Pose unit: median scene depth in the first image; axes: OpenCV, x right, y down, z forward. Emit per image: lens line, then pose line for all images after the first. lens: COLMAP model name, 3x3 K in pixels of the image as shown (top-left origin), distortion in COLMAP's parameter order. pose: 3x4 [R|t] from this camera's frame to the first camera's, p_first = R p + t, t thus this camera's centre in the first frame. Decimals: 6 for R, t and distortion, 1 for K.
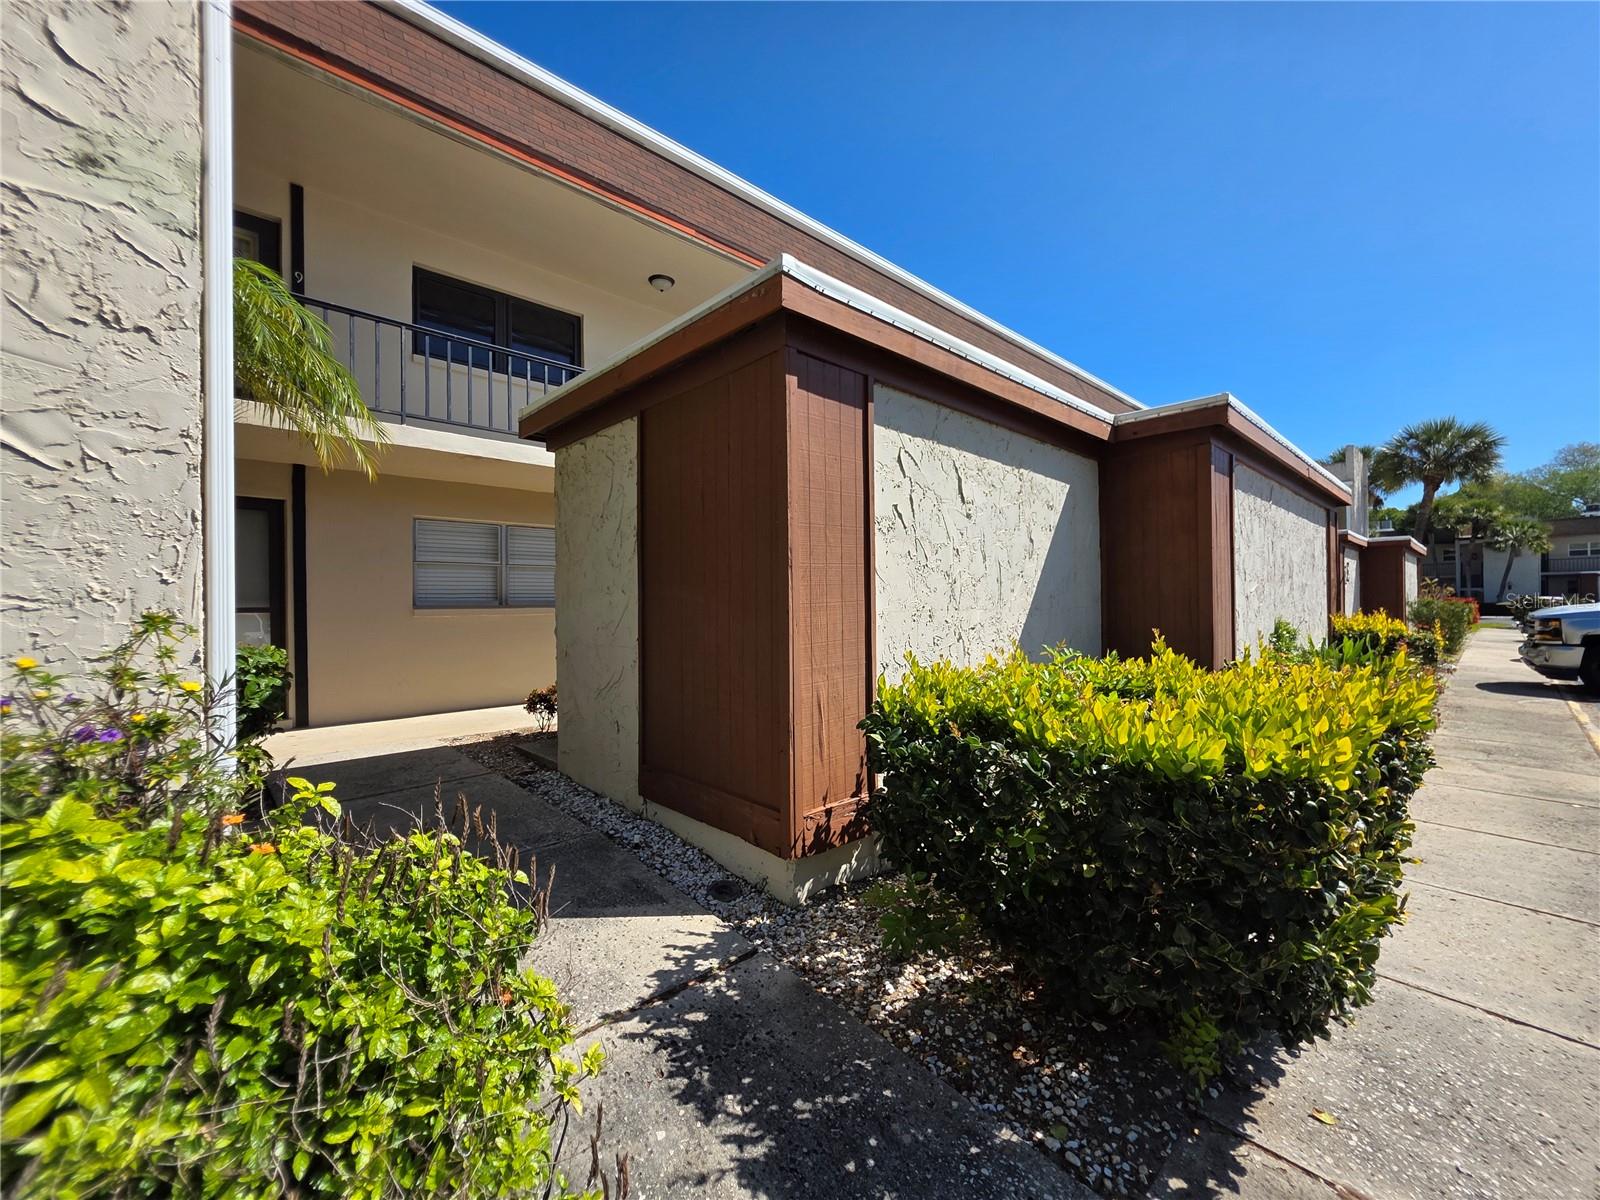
lens RADIAL K [[645.0, 0, 805.1], [0, 645.0, 599.8], [0, 0, 1]] dist [0.000946, -0.000381]
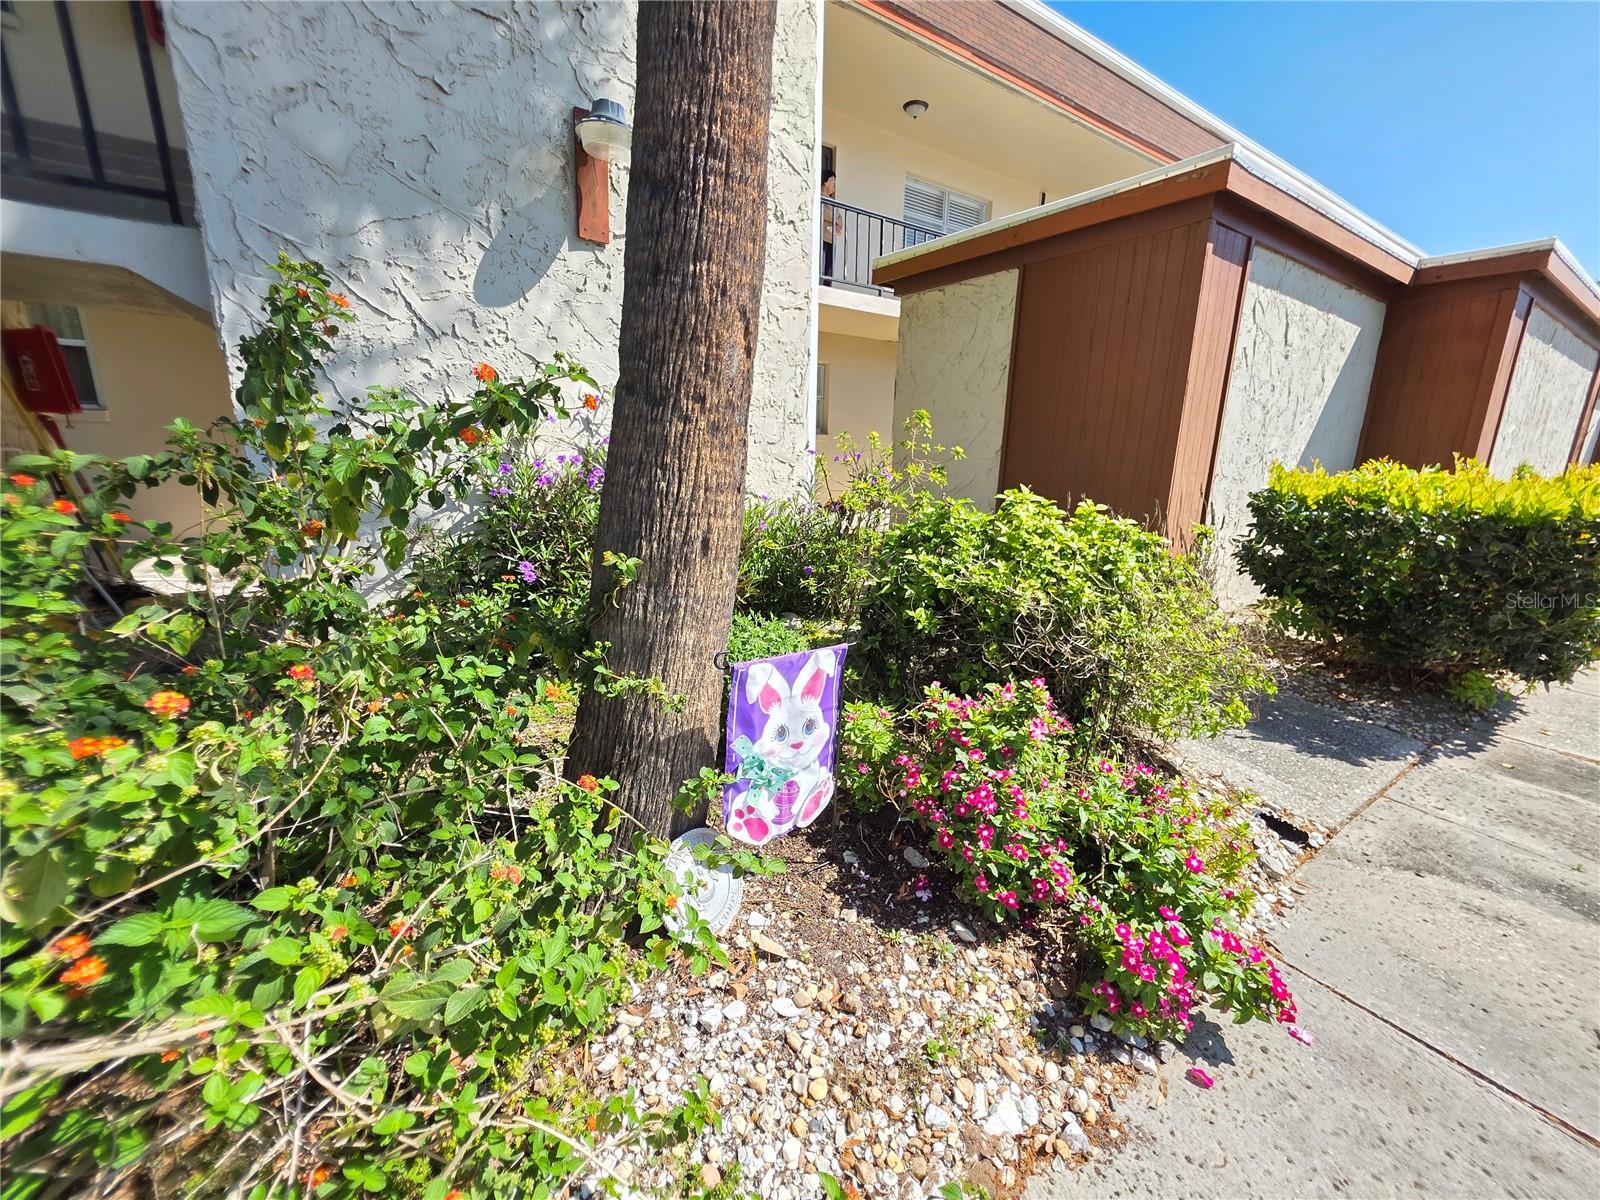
lens RADIAL K [[645.0, 0, 800.8], [0, 645.0, 603.1], [0, 0, 1]] dist [0.000946, -0.000381]
pose [[0.987951, 0.065954, -0.140008, -0.476619], [-0.030217, 0.969441, 0.243456, 0.053657], [0.151786, -0.236292, 0.959754, -0.438711]]
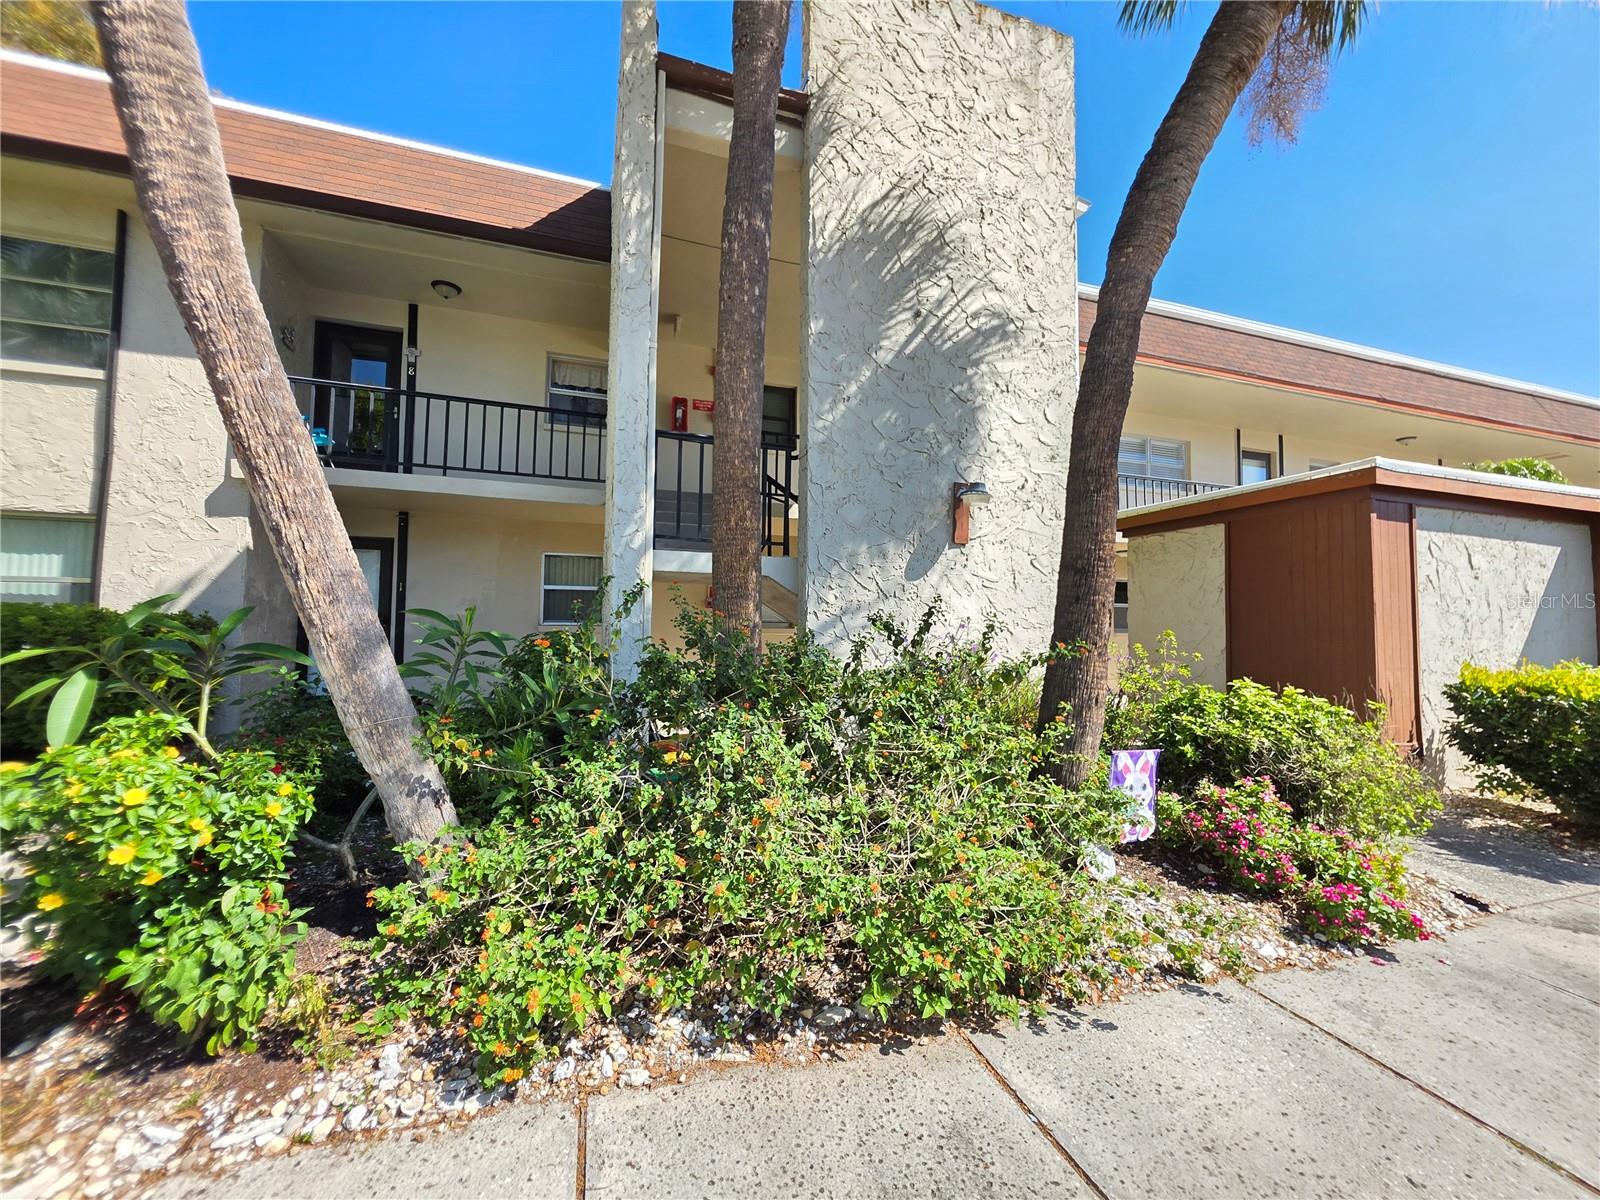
lens RADIAL K [[645.0, 0, 801.7], [0, 645.0, 601.5], [0, 0, 1]] dist [0.000946, -0.000381]
pose [[0.906729, 0.001895, -0.421710, -0.583487], [-0.018889, 0.999169, -0.036124, 0.012264], [0.421291, 0.040720, 0.906011, -1.118459]]
